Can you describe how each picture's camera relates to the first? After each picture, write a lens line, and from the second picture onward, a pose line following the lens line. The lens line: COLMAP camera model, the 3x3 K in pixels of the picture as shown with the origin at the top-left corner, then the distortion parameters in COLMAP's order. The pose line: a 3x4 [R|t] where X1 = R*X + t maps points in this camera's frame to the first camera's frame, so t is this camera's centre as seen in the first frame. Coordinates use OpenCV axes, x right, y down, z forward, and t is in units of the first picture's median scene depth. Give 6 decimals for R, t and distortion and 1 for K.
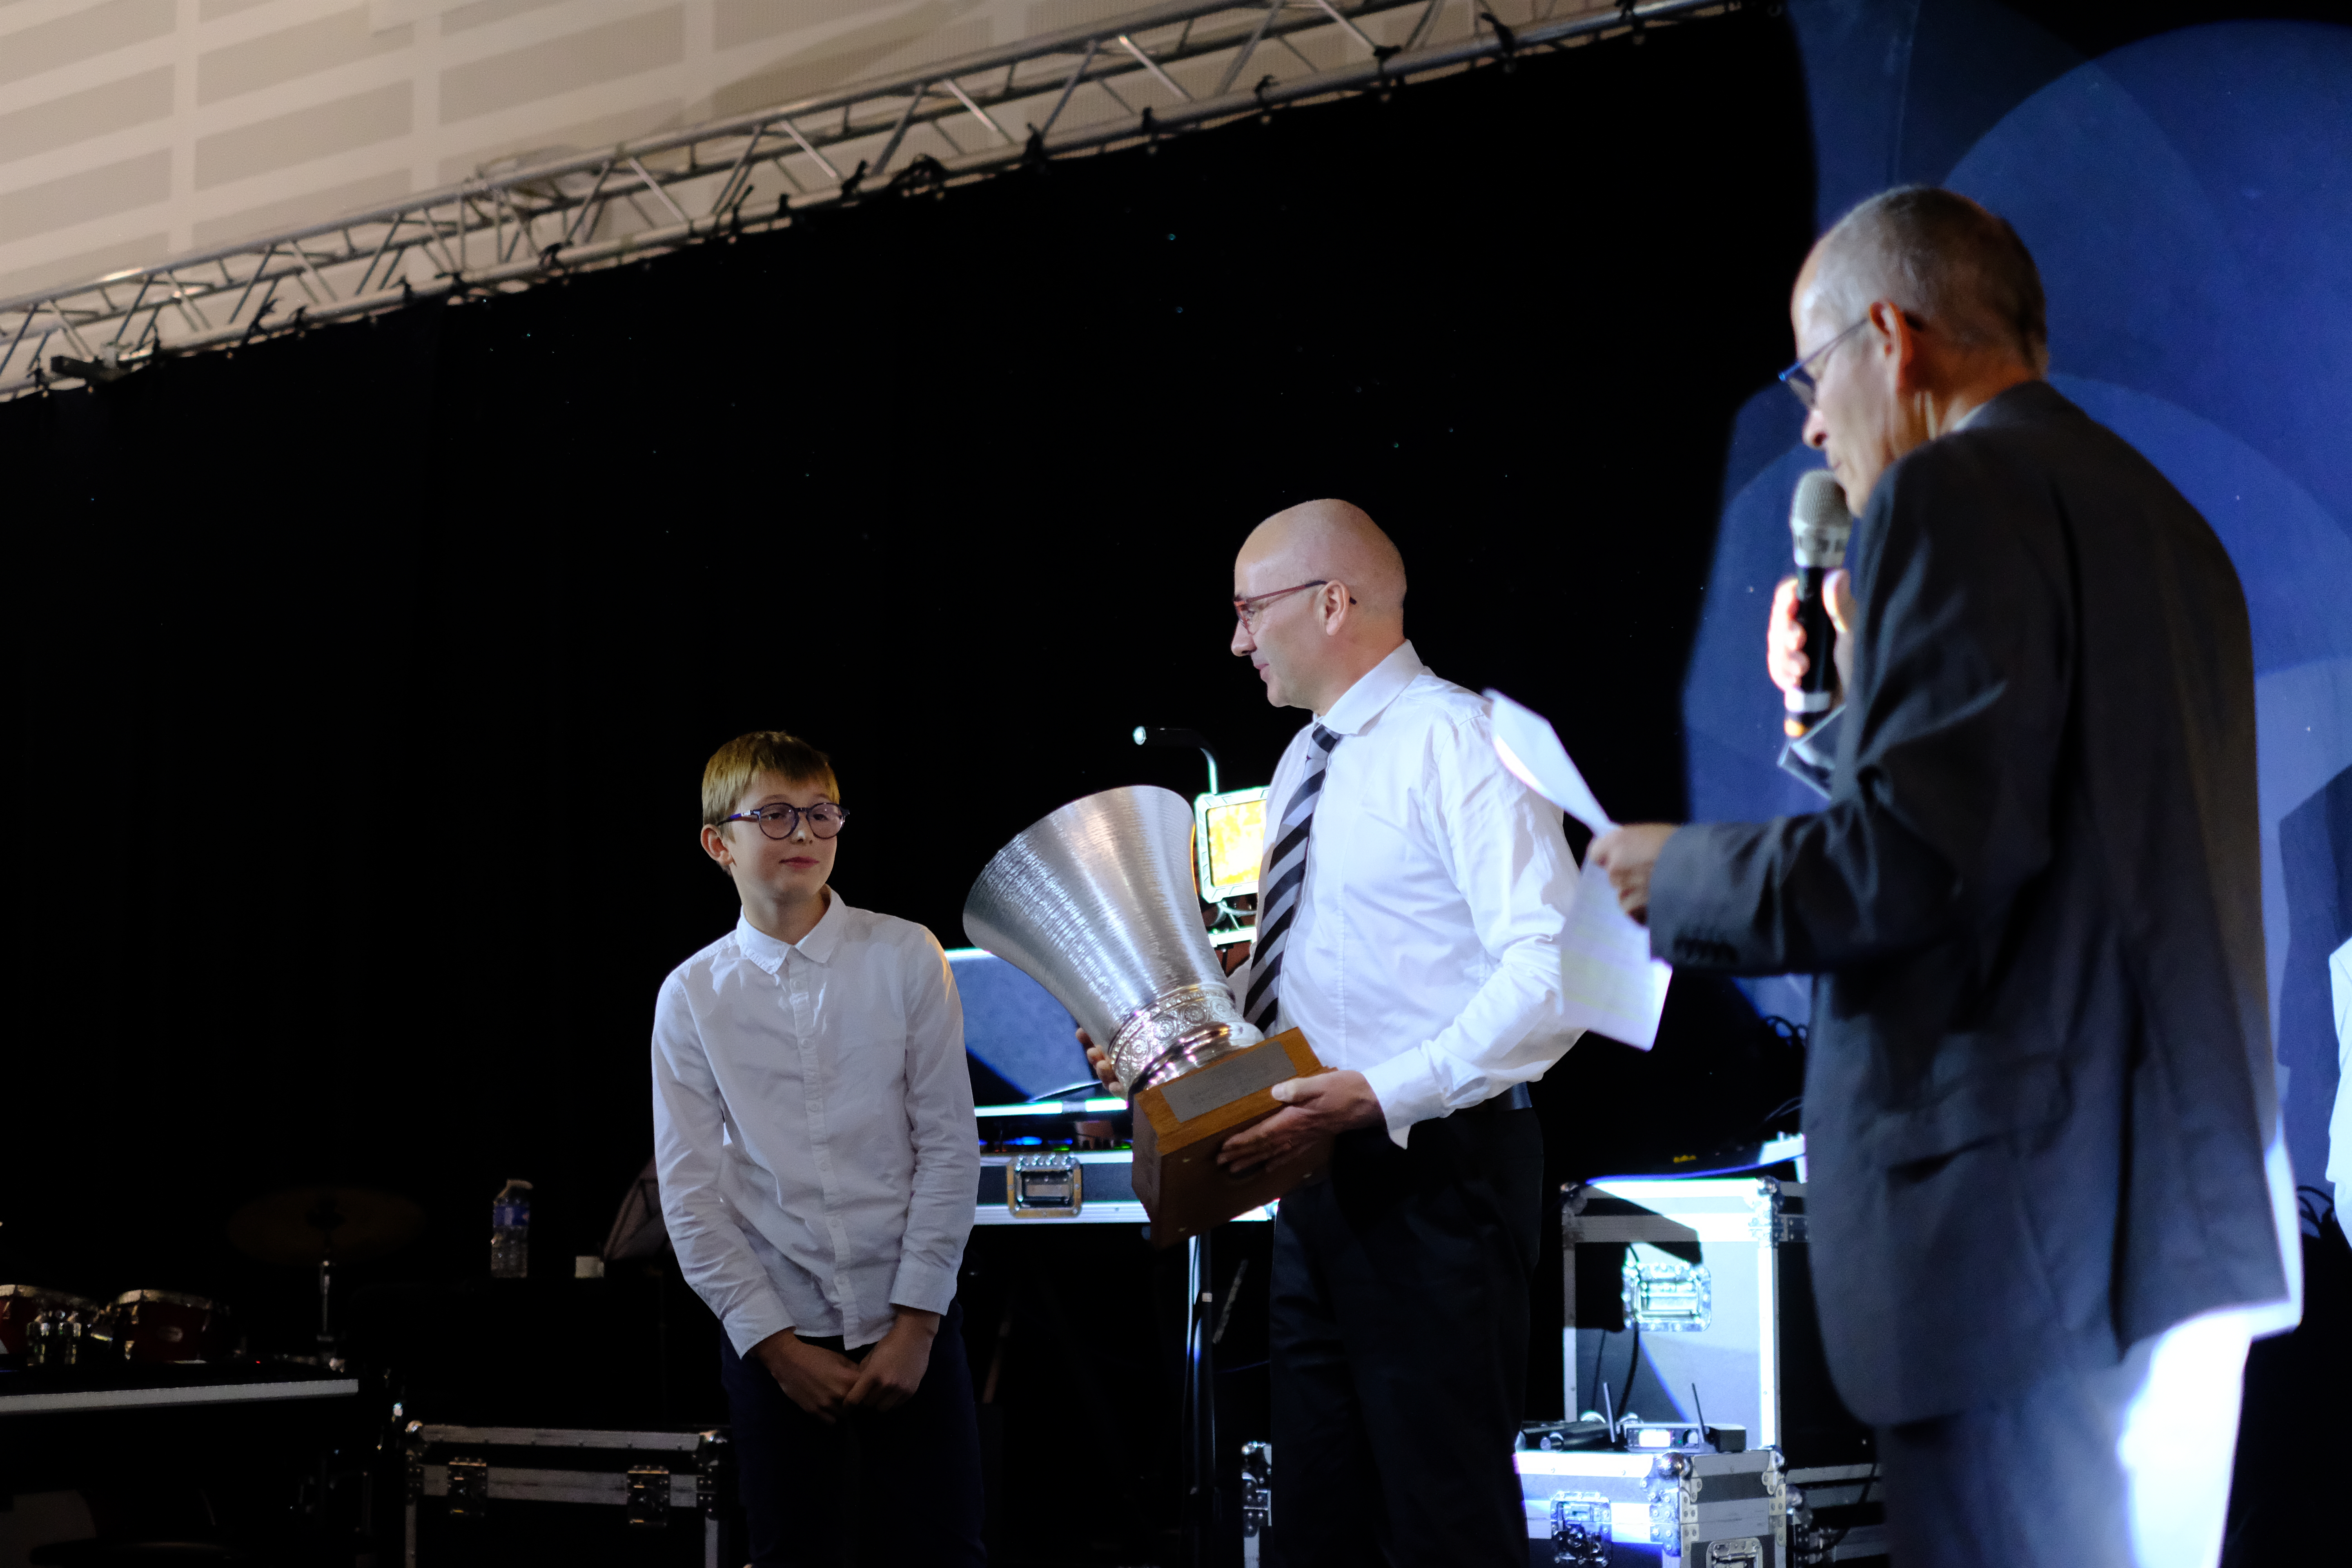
lens RADIAL K [[3646.2, 0, 1176.0], [0, 3646.2, 784.0], [0, 0, 1]] dist [-0.033175, 0.083168]
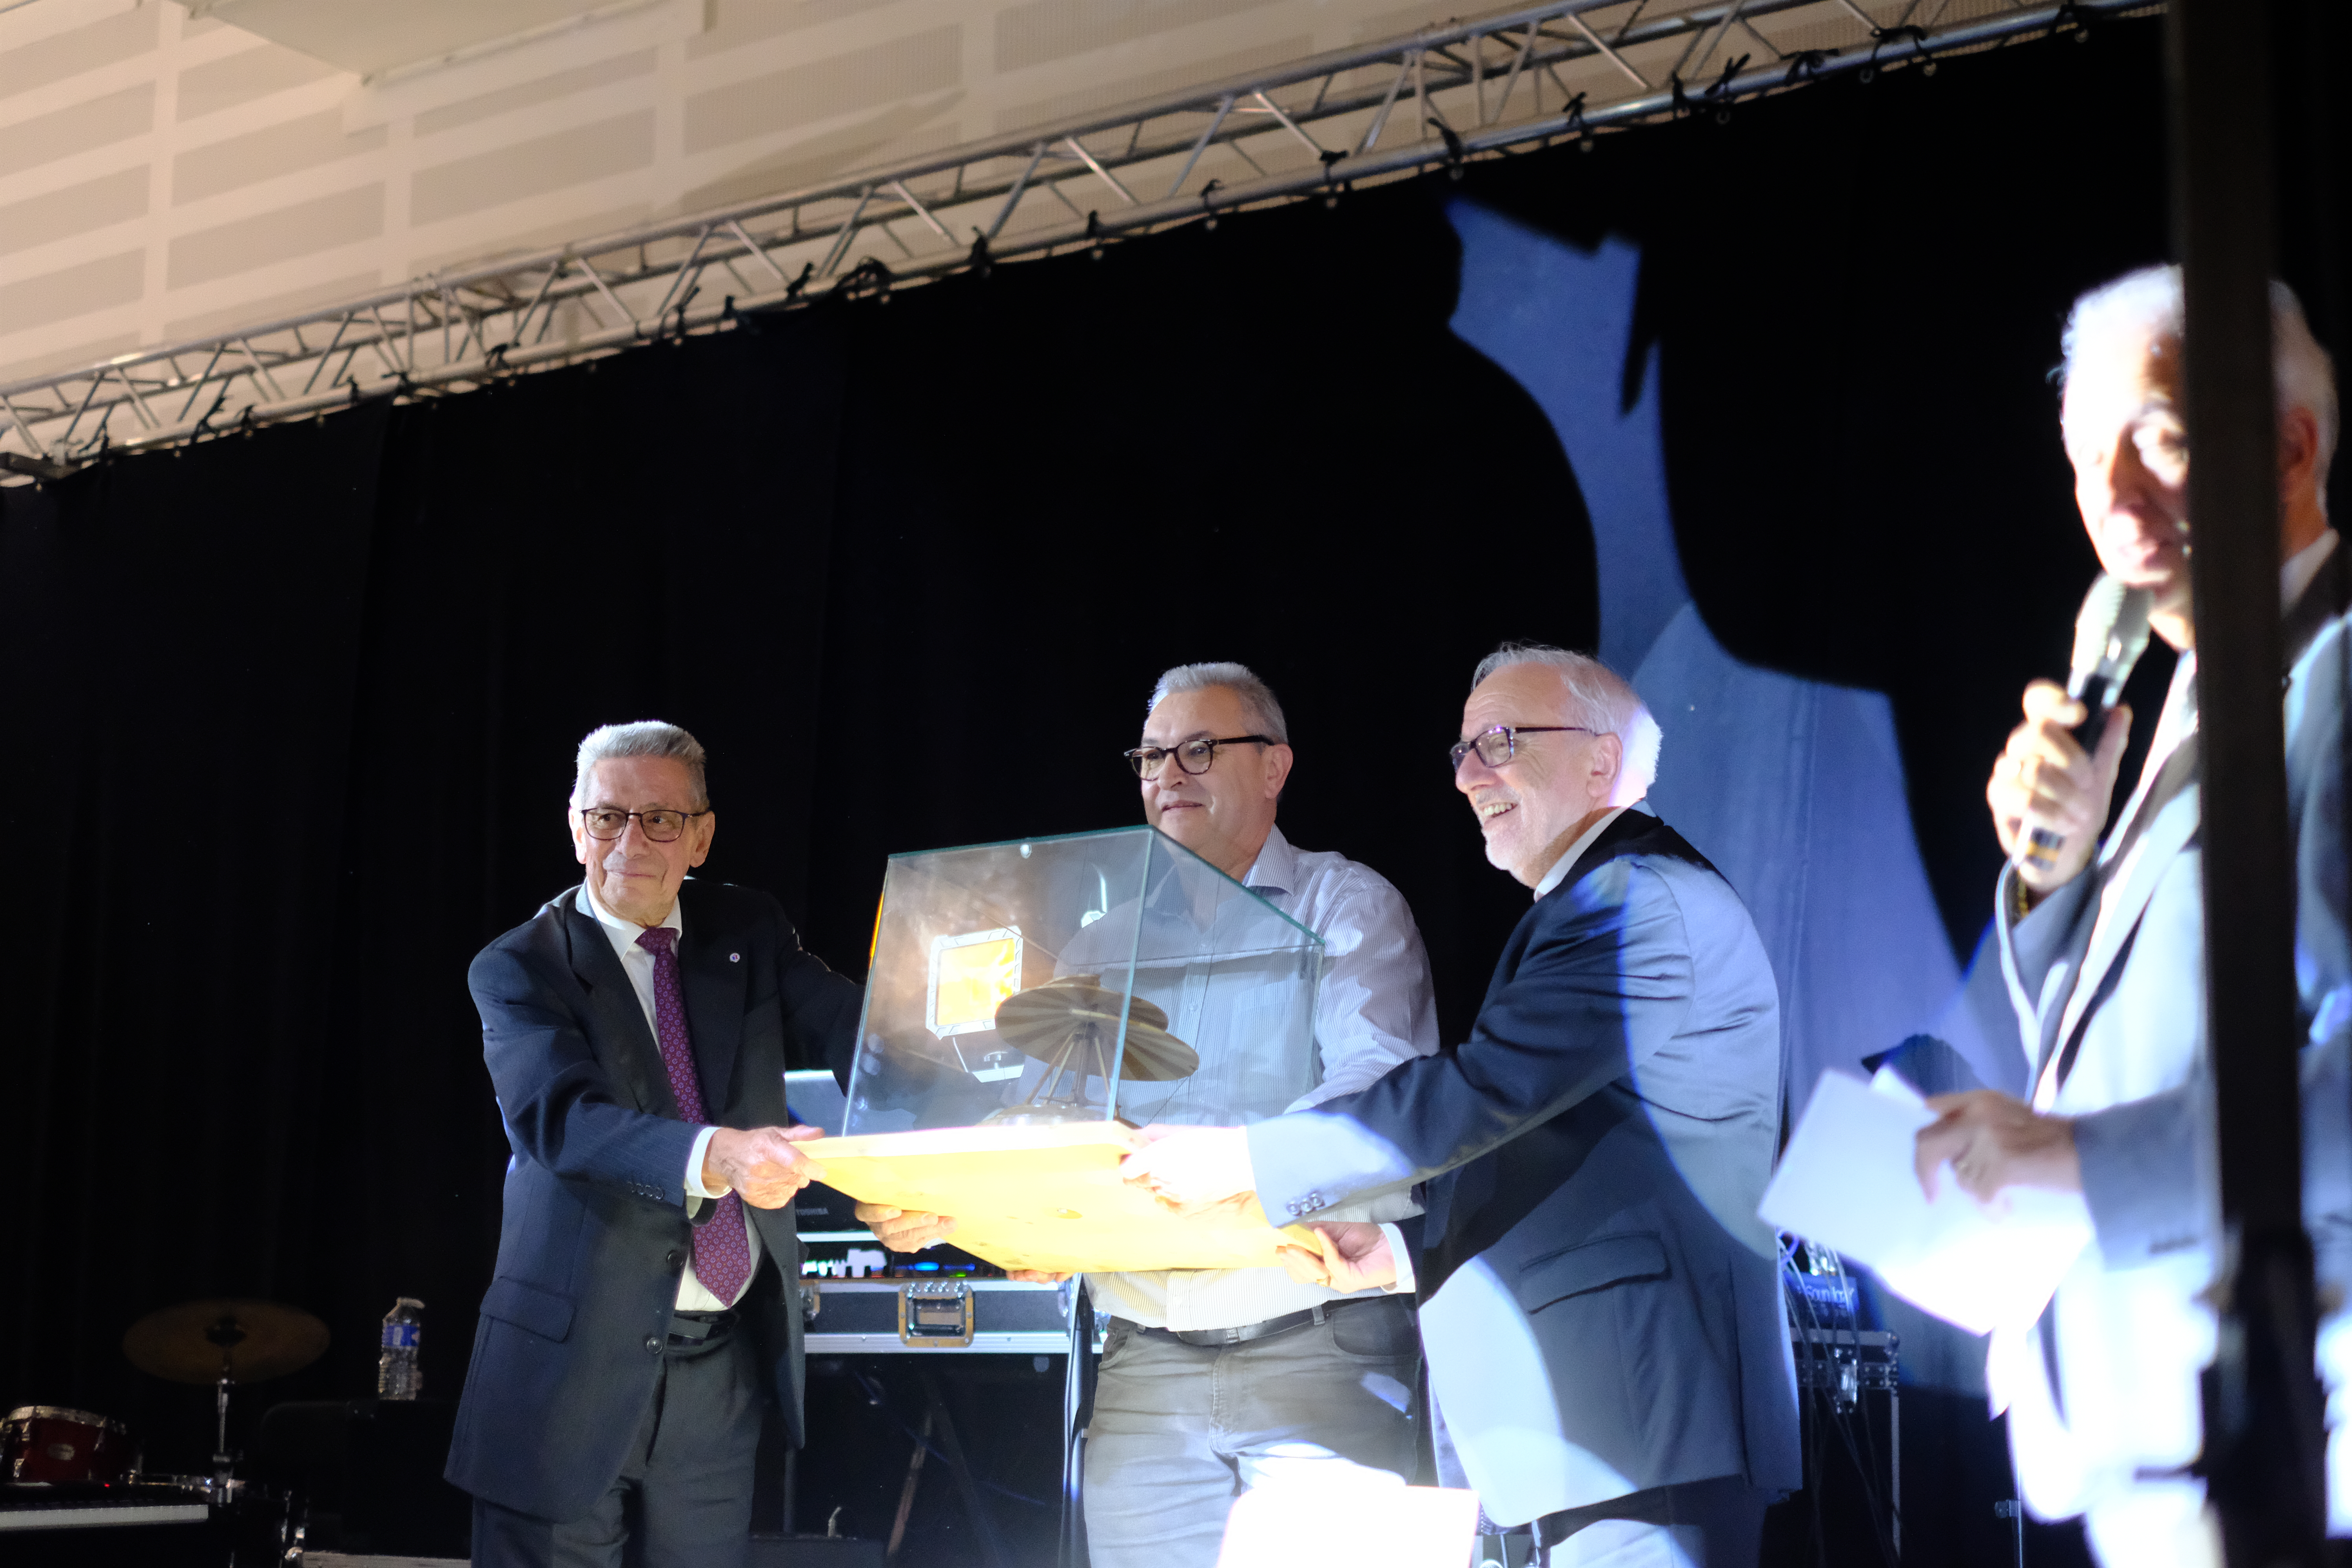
lens RADIAL K [[3646.2, 0, 1176.0], [0, 3646.2, 784.0], [0, 0, 1]] dist [-0.033175, 0.083168]
pose [[0.999865, 0.013059, -0.009926, 0.025019], [-0.013380, 0.999365, -0.033013, 0.000733], [0.009489, 0.033142, 0.999406, 0.022367]]
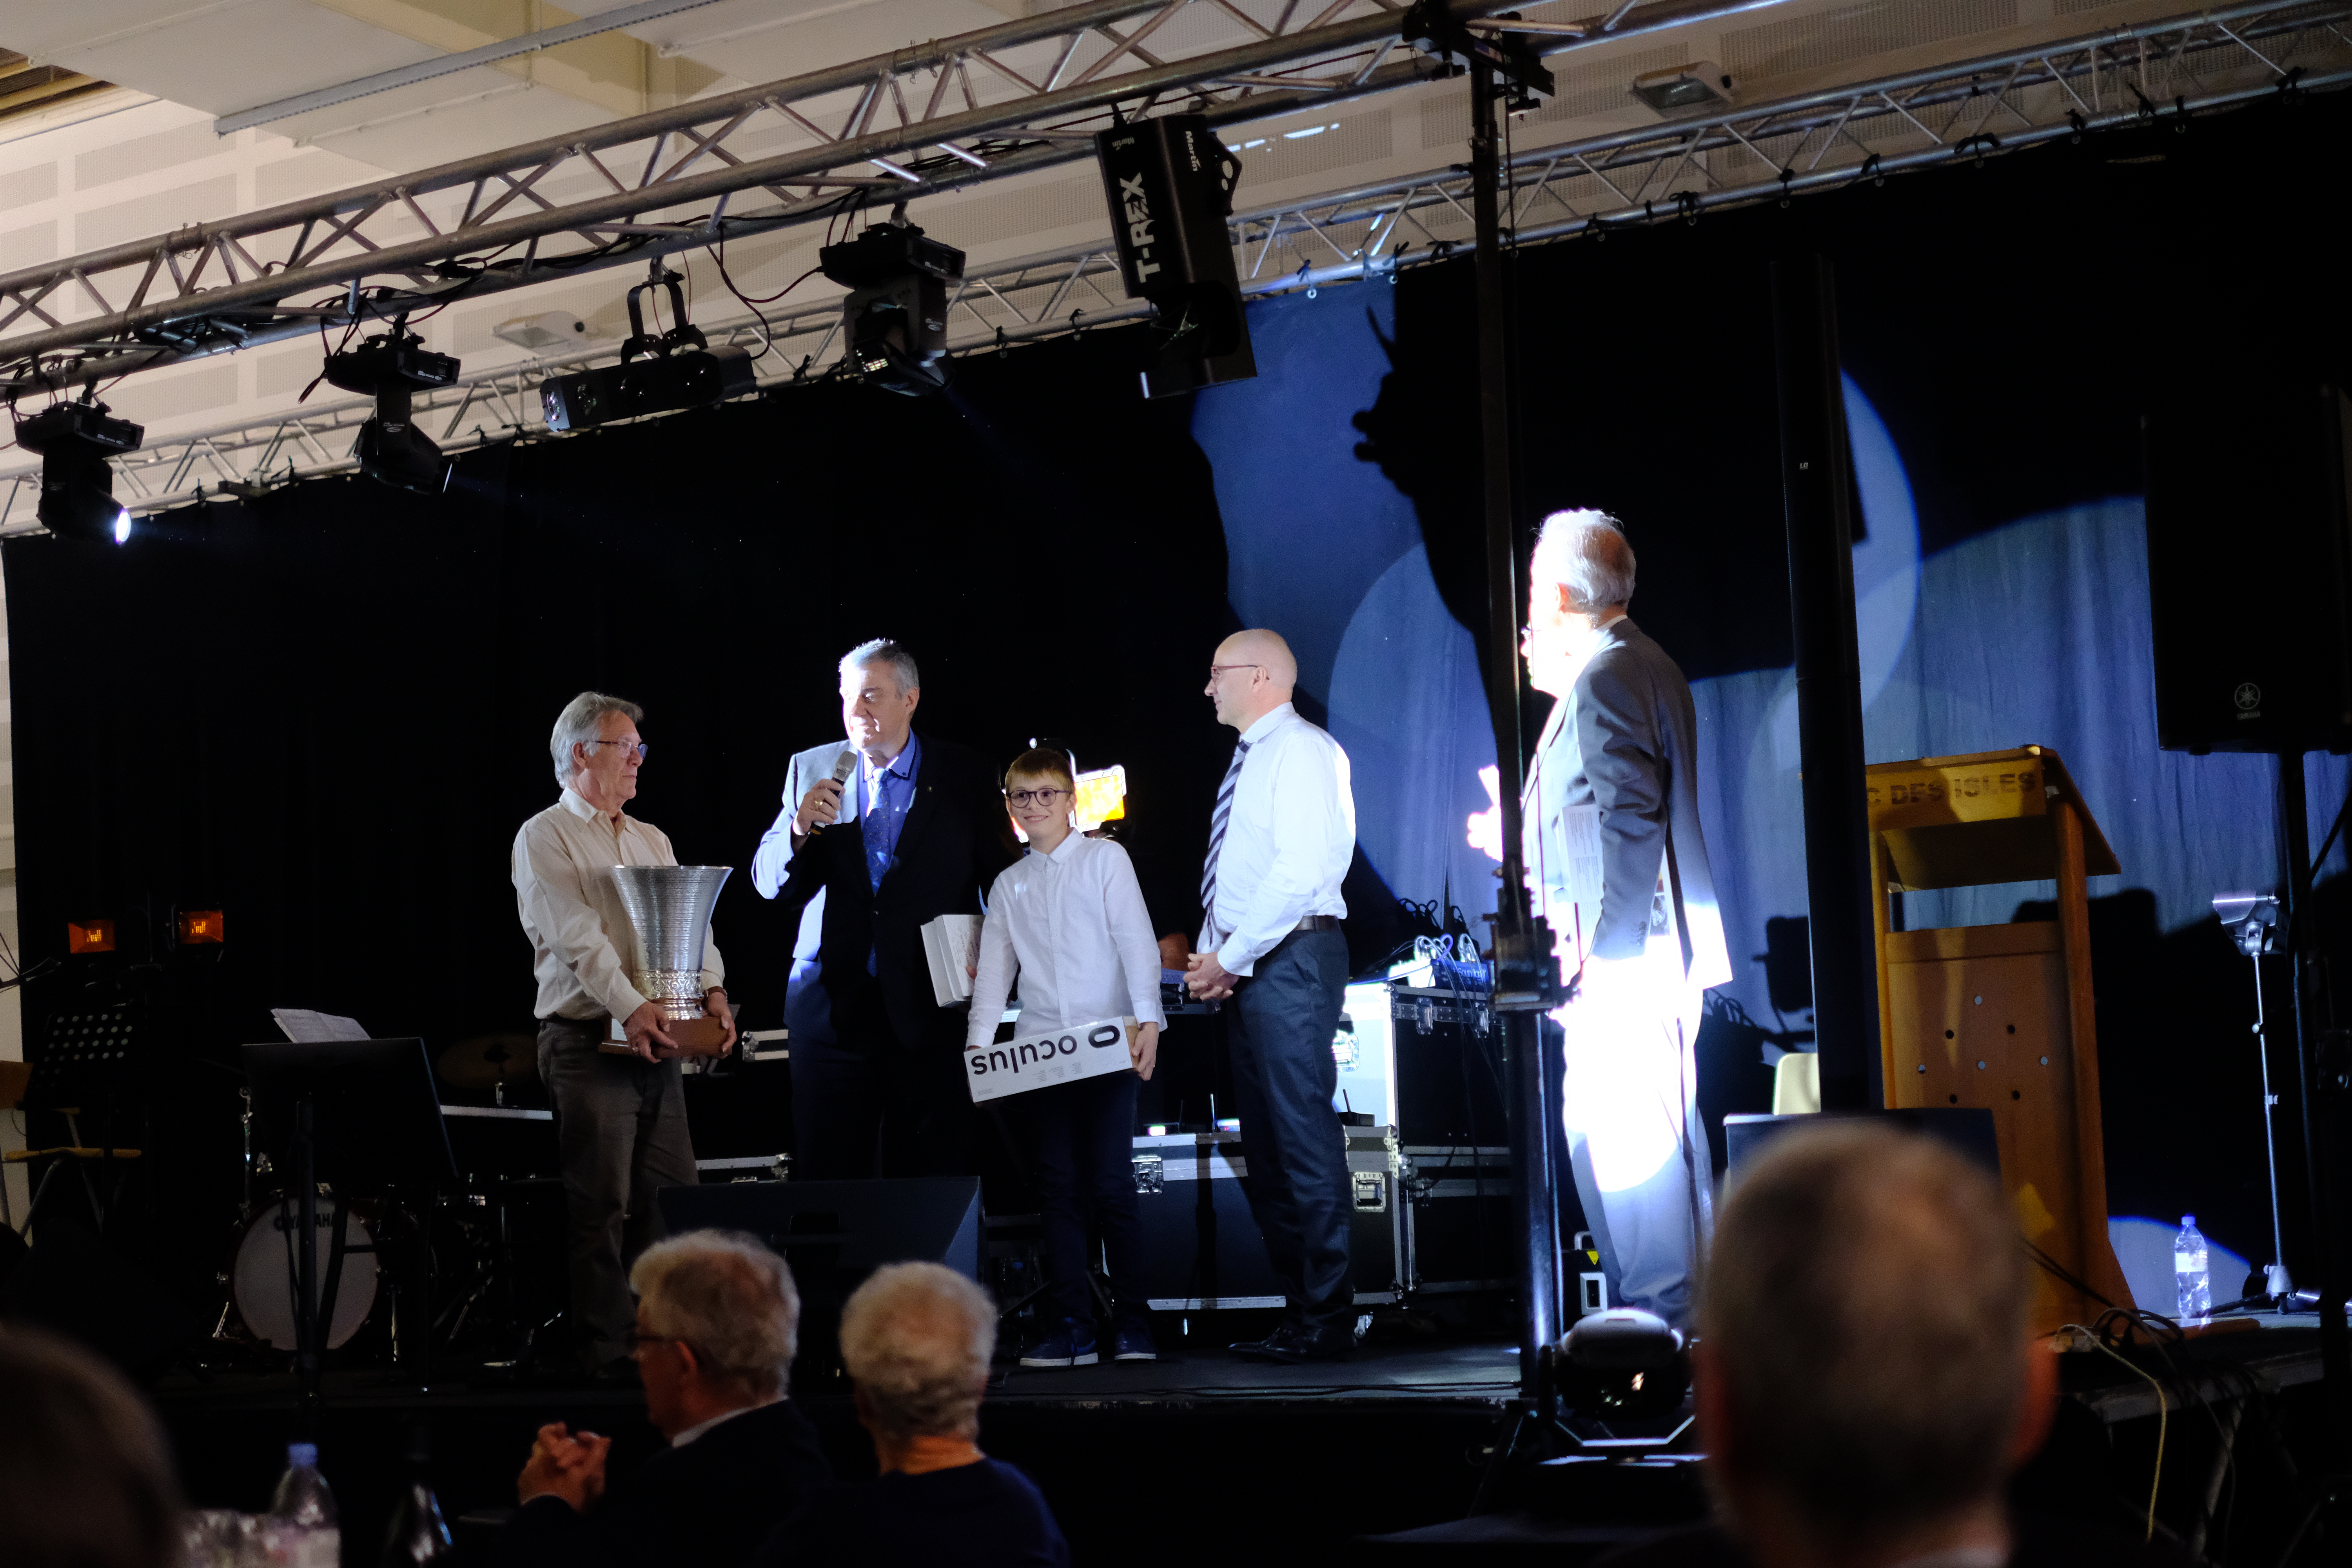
lens RADIAL K [[3646.2, 0, 1176.0], [0, 3646.2, 784.0], [0, 0, 1]] dist [-0.033175, 0.083168]
pose [[0.997524, -0.024681, 0.065848, -0.037905], [0.023951, 0.999643, 0.011858, -0.008278], [-0.066117, -0.010252, 0.997759, -0.521817]]
